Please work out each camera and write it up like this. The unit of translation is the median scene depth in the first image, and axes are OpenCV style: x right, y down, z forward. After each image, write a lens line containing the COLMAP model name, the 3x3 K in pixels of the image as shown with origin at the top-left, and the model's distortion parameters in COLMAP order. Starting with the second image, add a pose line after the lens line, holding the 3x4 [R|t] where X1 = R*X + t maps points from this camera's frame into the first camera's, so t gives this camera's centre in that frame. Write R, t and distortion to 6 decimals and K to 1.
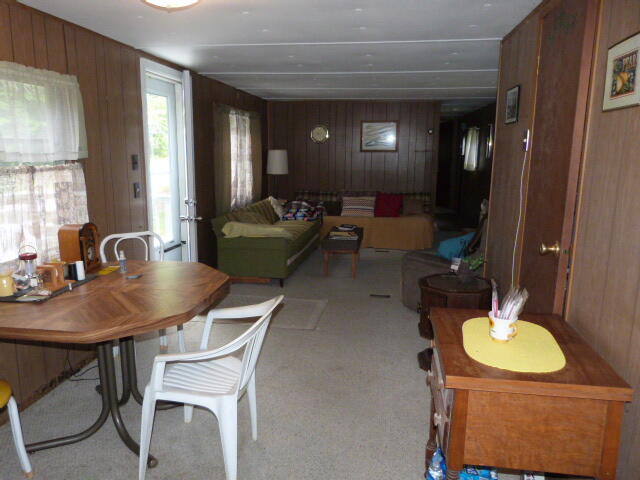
lens RADIAL K [[491.2, 0, 320.0], [0, 491.2, 240.0], [0, 0, 1]] dist [-0.003746, -0.000447]
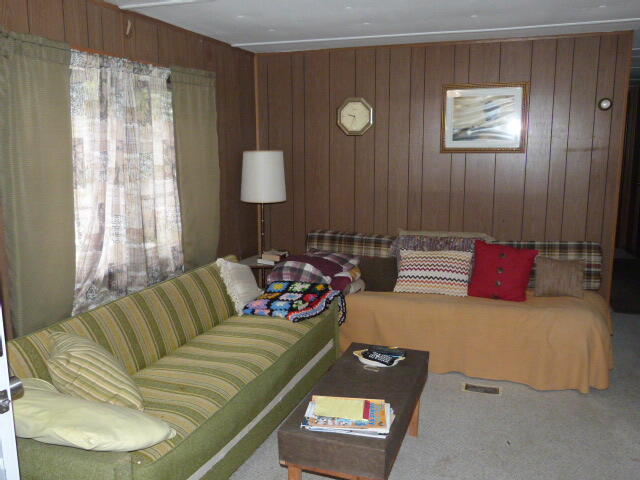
lens RADIAL K [[568.9, 0, 320.0], [0, 568.9, 240.0], [0, 0, 1]] dist [-0.016529, -0.001242]
pose [[0.982390, 0.016061, -0.186150, 0.072790], [-0.019209, 0.999701, -0.015119, -0.088479], [0.185852, 0.018428, 0.982405, 0.462015]]
